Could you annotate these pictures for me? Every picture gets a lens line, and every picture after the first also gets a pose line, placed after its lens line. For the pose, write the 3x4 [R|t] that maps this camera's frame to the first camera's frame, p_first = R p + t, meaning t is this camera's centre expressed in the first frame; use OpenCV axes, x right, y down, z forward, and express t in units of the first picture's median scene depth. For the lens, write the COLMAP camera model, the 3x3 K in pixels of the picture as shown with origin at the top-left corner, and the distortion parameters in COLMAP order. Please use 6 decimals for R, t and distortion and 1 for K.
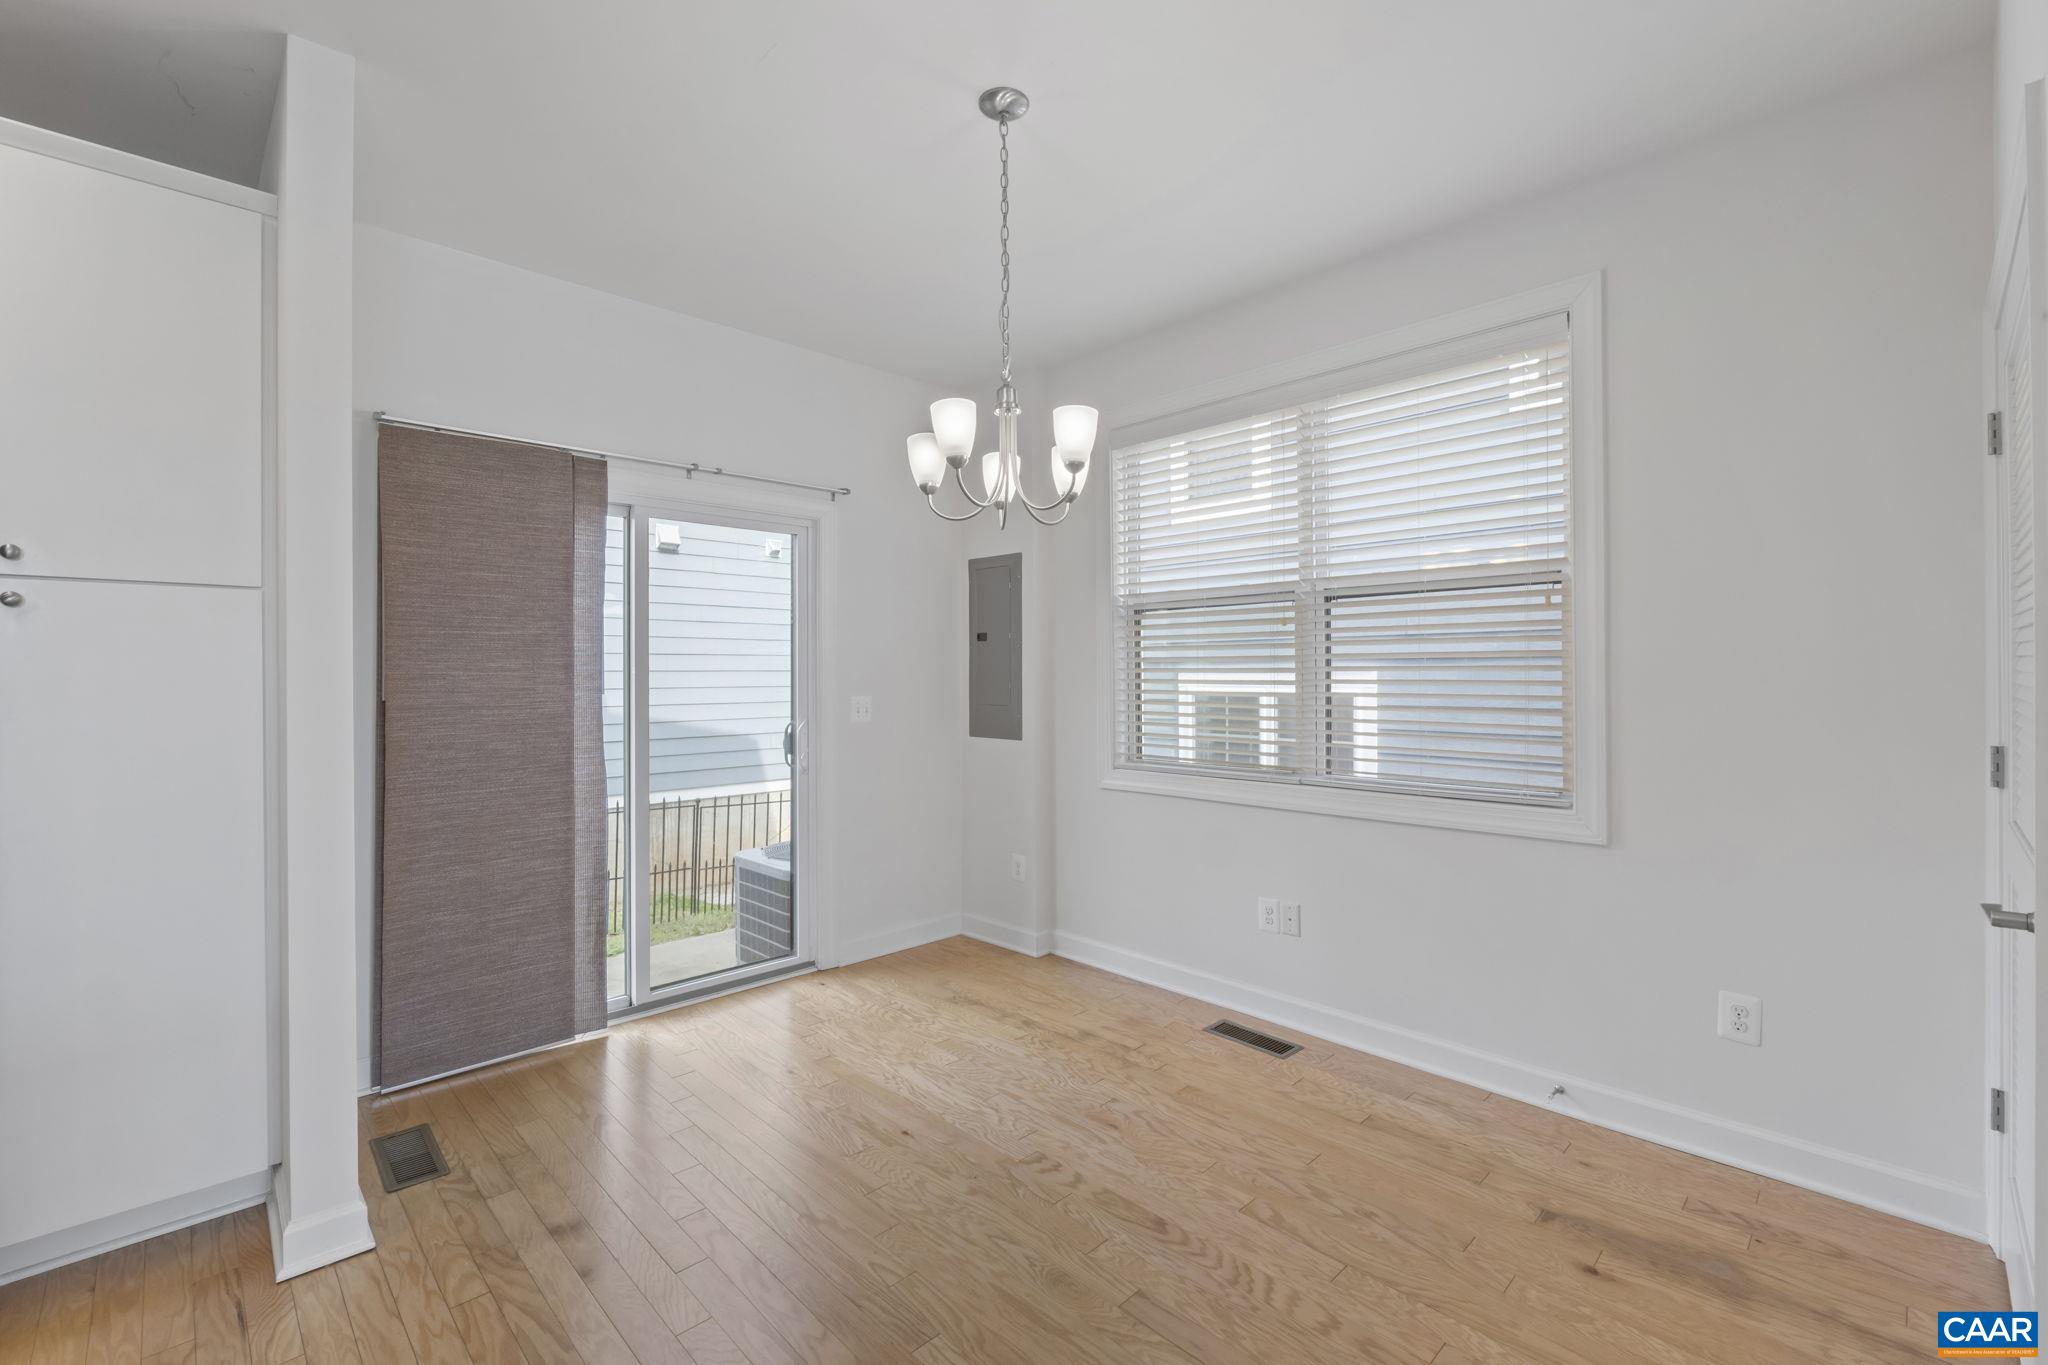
lens RADIAL K [[870.1, 0, 1061.4], [0, 870.1, 677.4], [0, 0, 1]] dist [-0.006769, -0.000214]
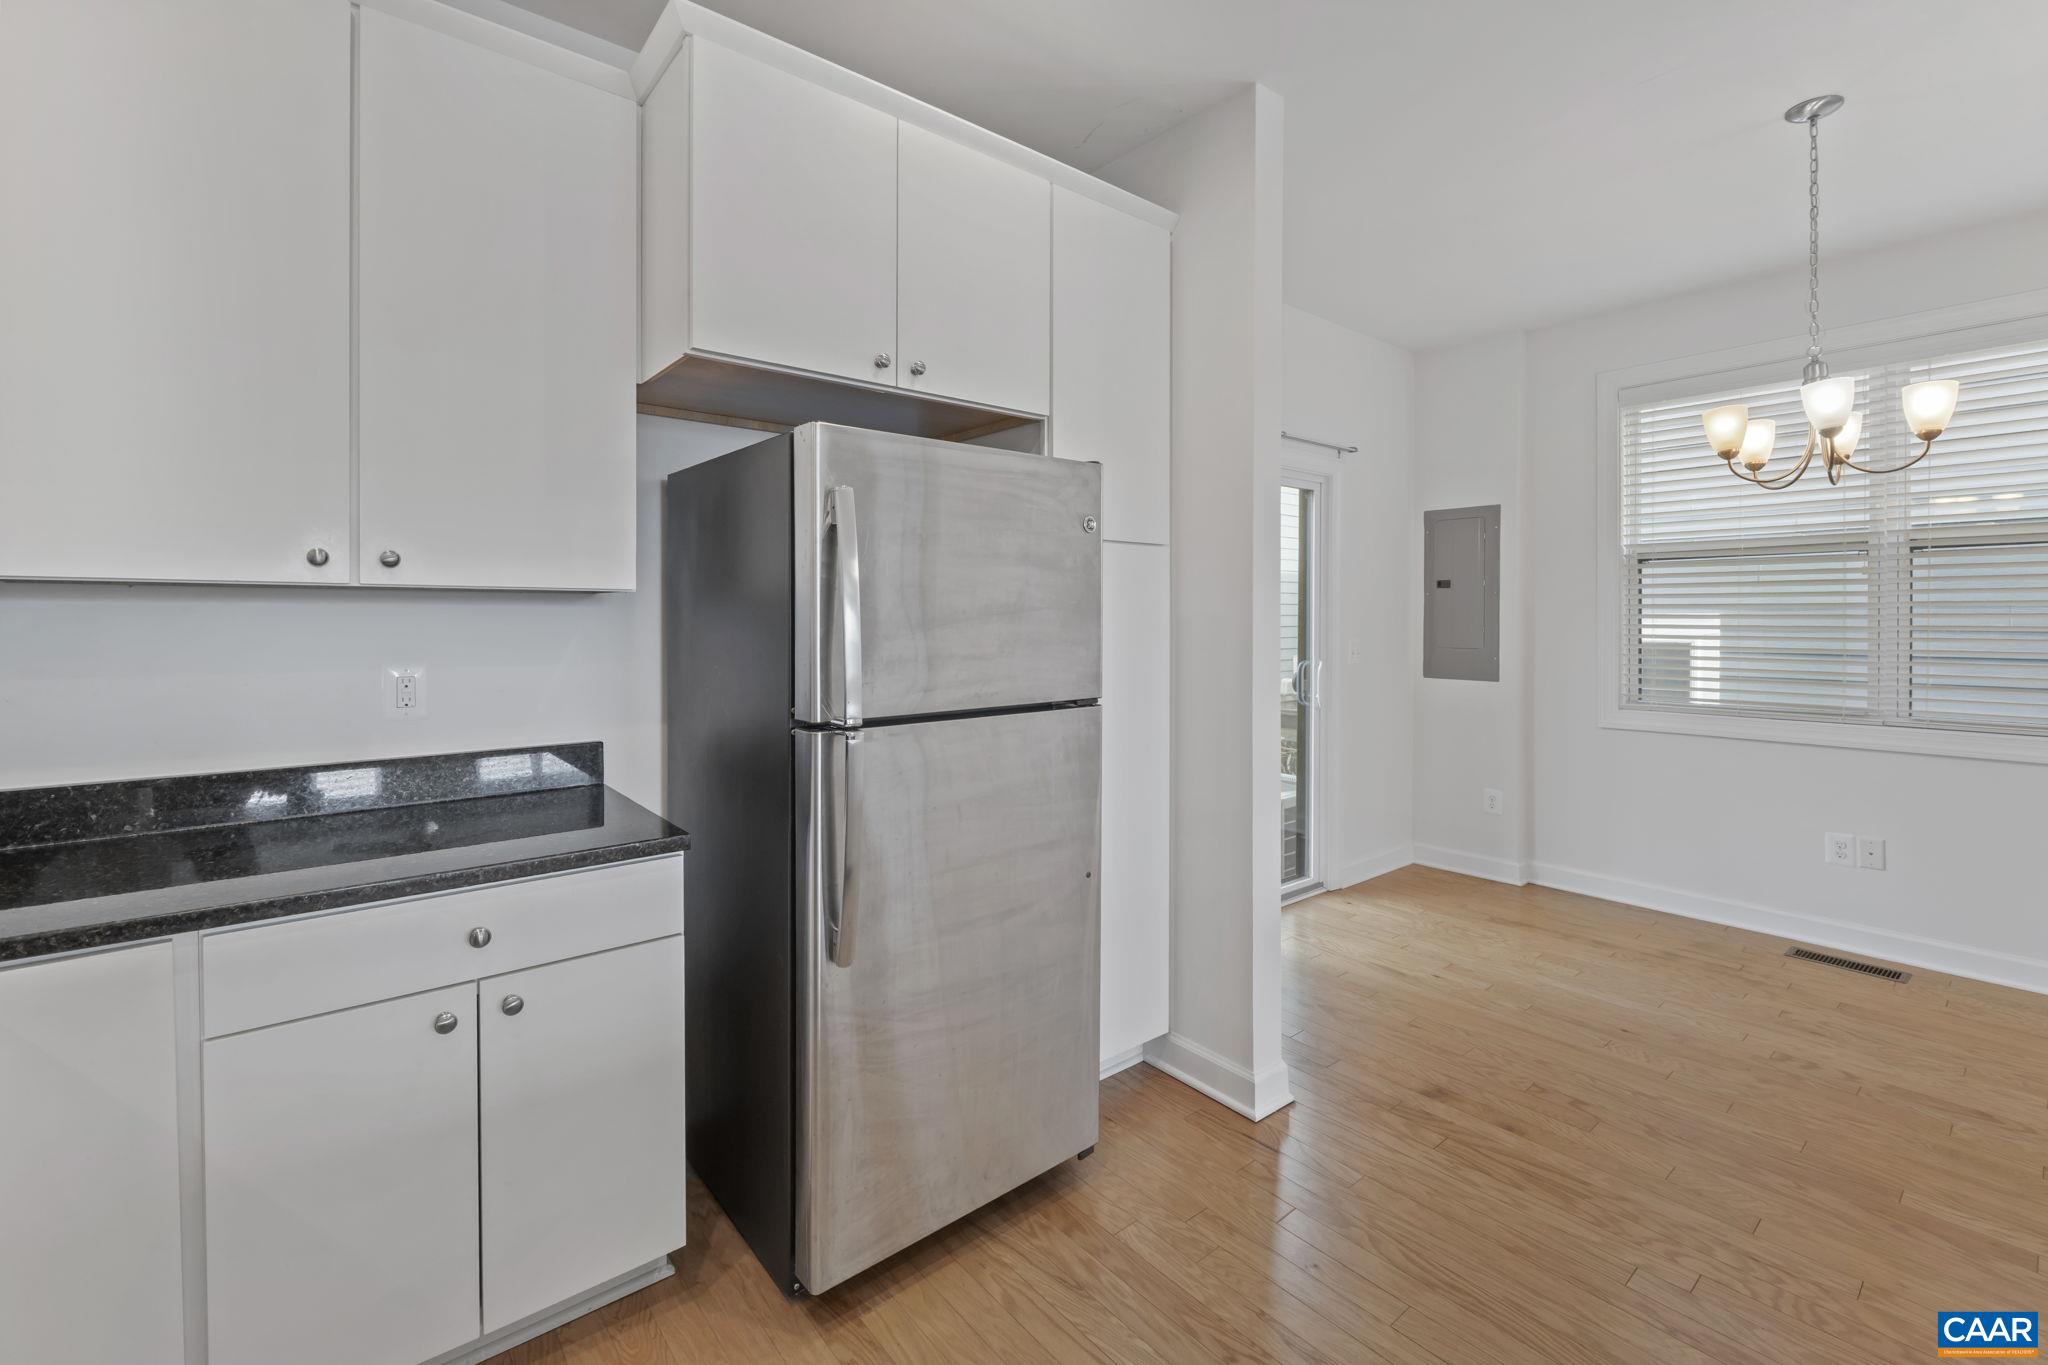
lens RADIAL K [[870.1, 0, 1031.8], [0, 870.1, 624.9], [0, 0, 1]] dist [-0.006769, -0.000214]
pose [[0.995441, 0.005003, -0.095251, -0.551745], [-0.004754, 0.999985, 0.002849, 0.002908], [0.095264, -0.002383, 0.995449, -0.116606]]
